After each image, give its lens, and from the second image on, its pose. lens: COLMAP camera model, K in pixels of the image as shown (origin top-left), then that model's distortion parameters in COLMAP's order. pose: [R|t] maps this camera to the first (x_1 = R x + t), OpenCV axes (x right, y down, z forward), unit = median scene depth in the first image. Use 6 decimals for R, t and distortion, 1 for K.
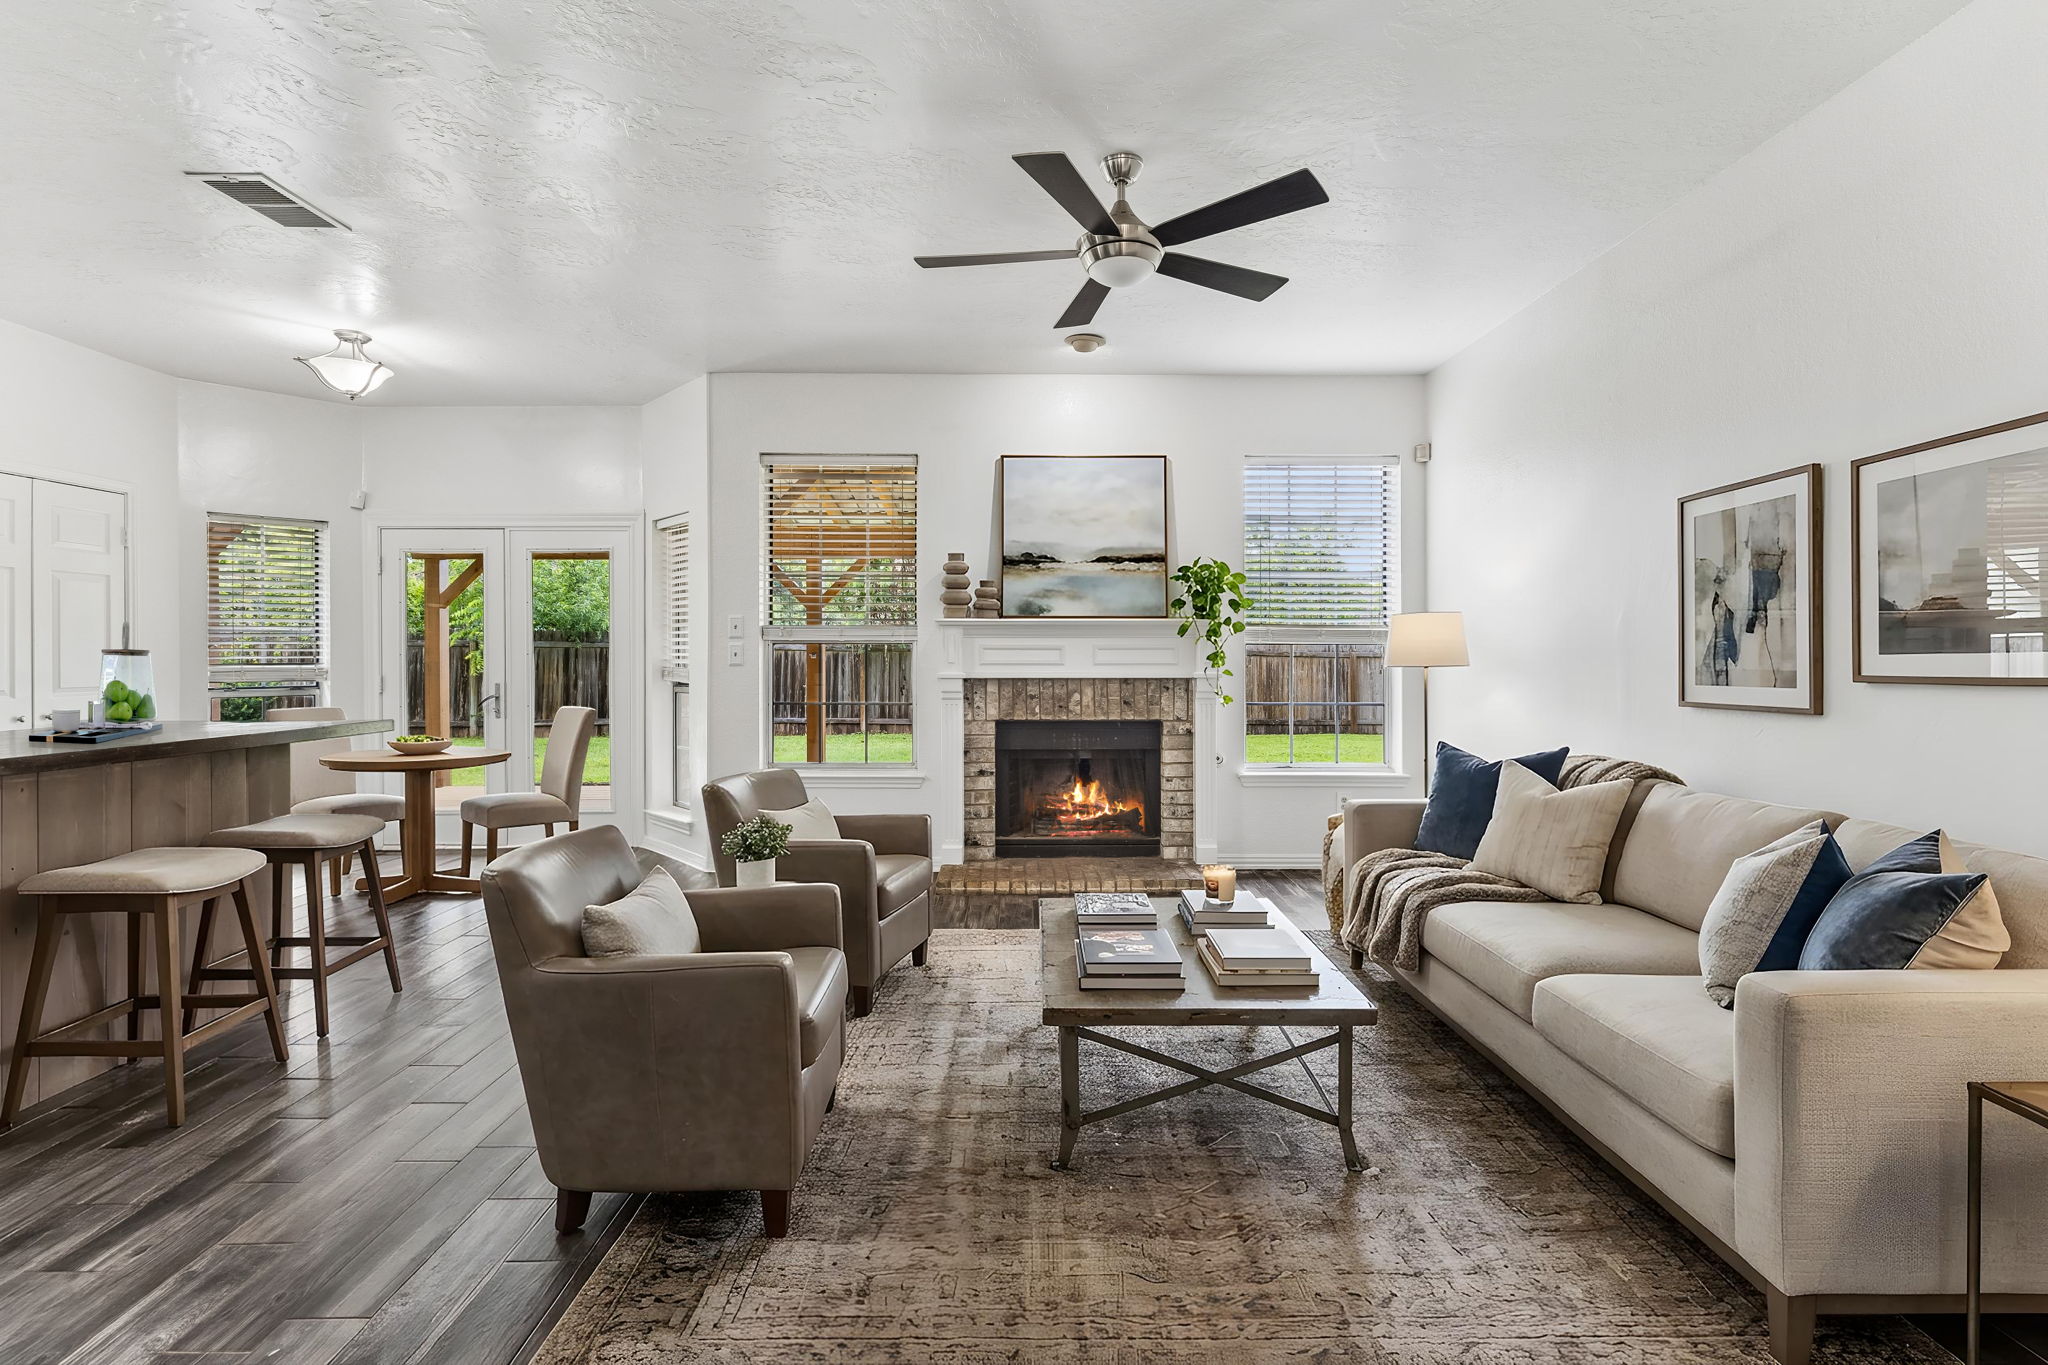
lens RADIAL K [[940.7, 0, 1029.1], [0, 940.7, 662.1], [0, 0, 1]] dist [0.000896, 0.000055]
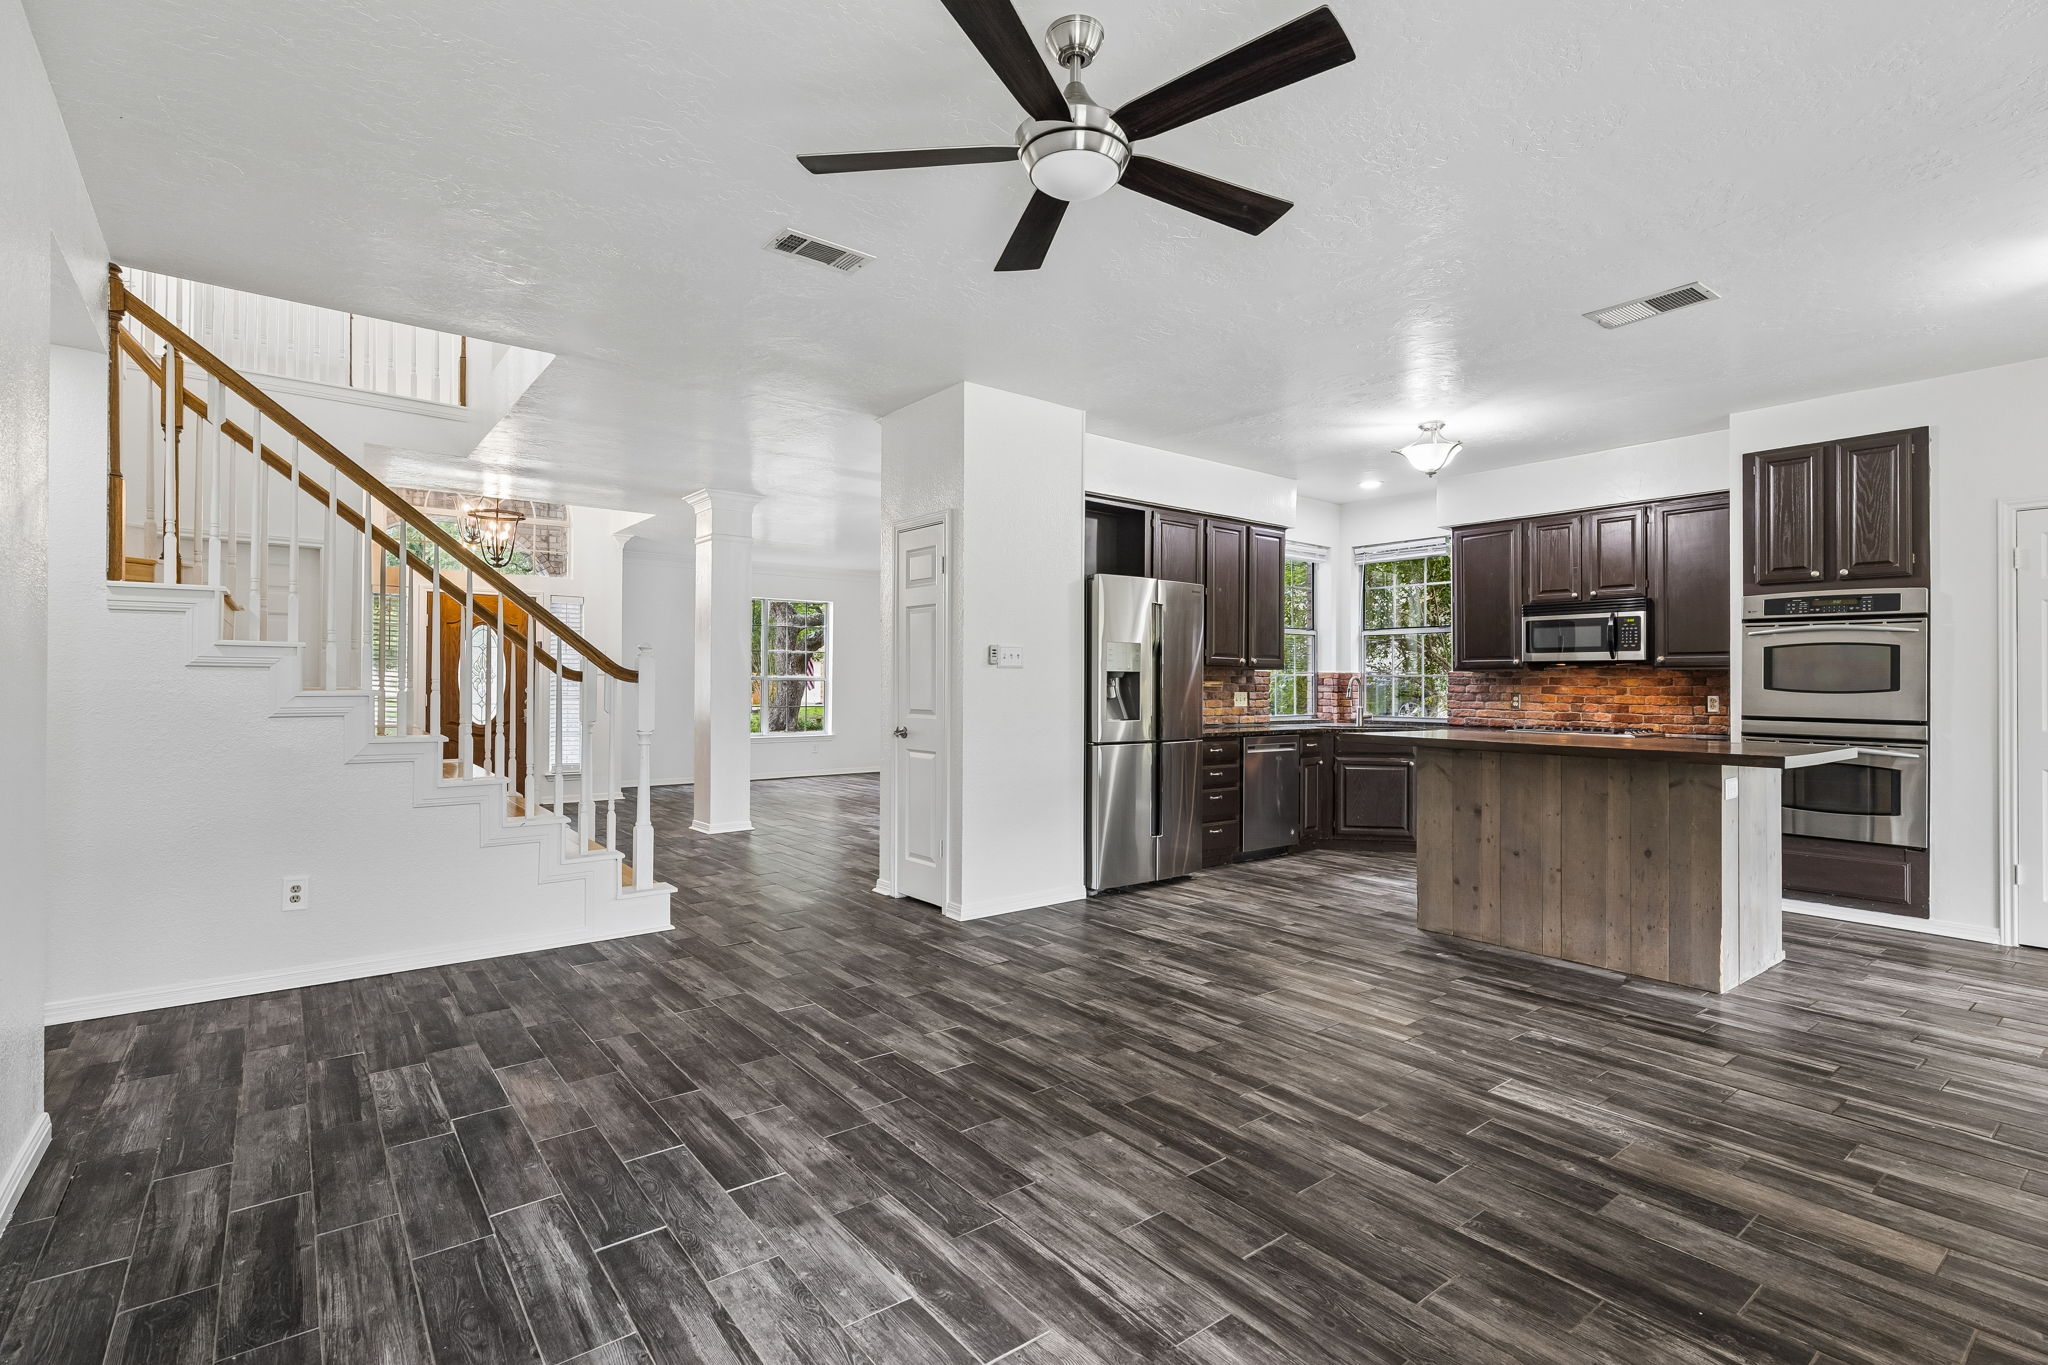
lens RADIAL K [[956.6, 0, 1025.7], [0, 956.6, 676.4], [0, 0, 1]] dist [0.001788, 0.000211]
pose [[-0.793927, -0.005947, -0.607985, 0.343413], [-0.008299, 0.999965, 0.001055, -0.008540], [0.607957, 0.005883, -0.793948, 0.916388]]
